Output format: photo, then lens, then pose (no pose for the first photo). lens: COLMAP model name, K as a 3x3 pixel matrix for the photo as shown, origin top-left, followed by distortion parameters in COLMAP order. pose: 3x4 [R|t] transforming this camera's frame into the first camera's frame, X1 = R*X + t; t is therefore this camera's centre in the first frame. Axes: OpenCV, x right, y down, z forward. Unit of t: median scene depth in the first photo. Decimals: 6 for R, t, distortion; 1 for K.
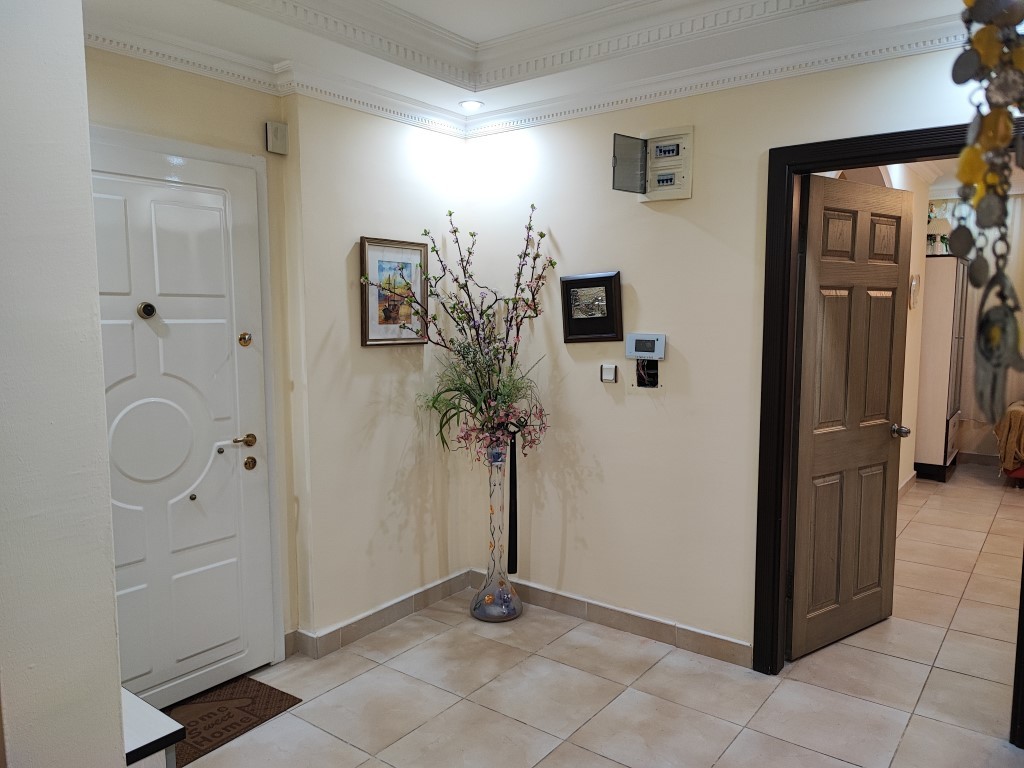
lens RADIAL K [[744.2, 0, 511.1], [0, 744.2, 384.4], [0, 0, 1]] dist [0.021218, -0.021402]
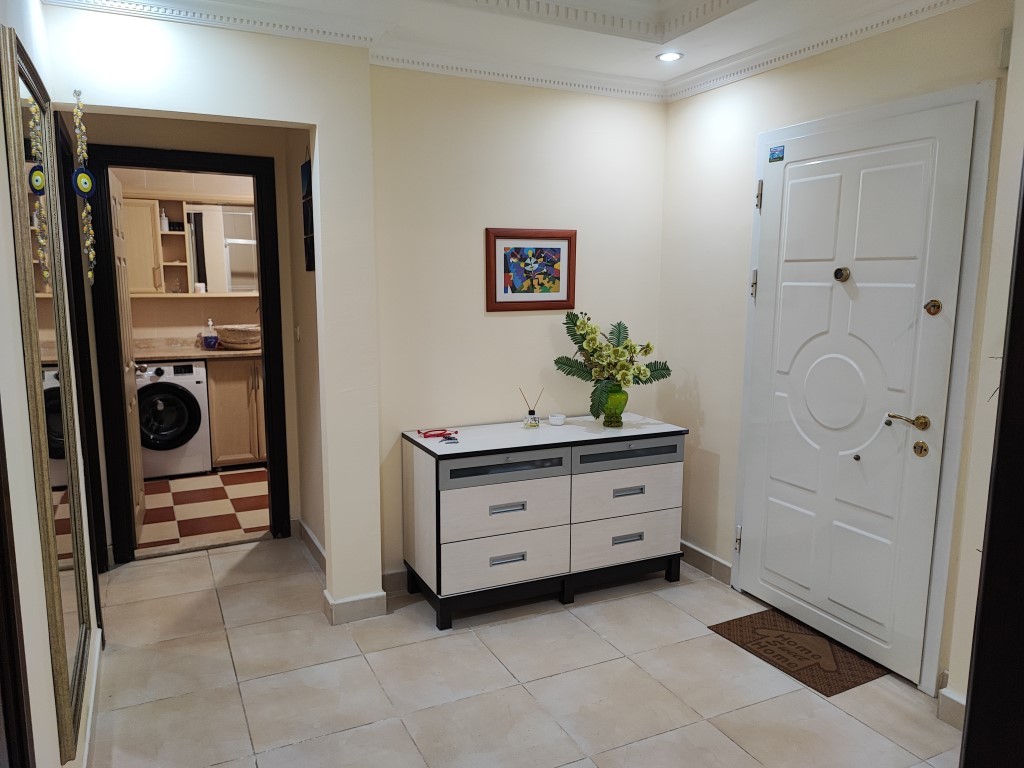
lens RADIAL K [[744.2, 0, 511.0], [0, 744.2, 385.9], [0, 0, 1]] dist [0.021218, -0.021402]
pose [[-0.452465, 0.132217, -0.881926, 0.707532], [-0.089990, 0.977131, 0.192659, -0.103721], [0.887230, 0.166536, -0.430219, 1.044755]]
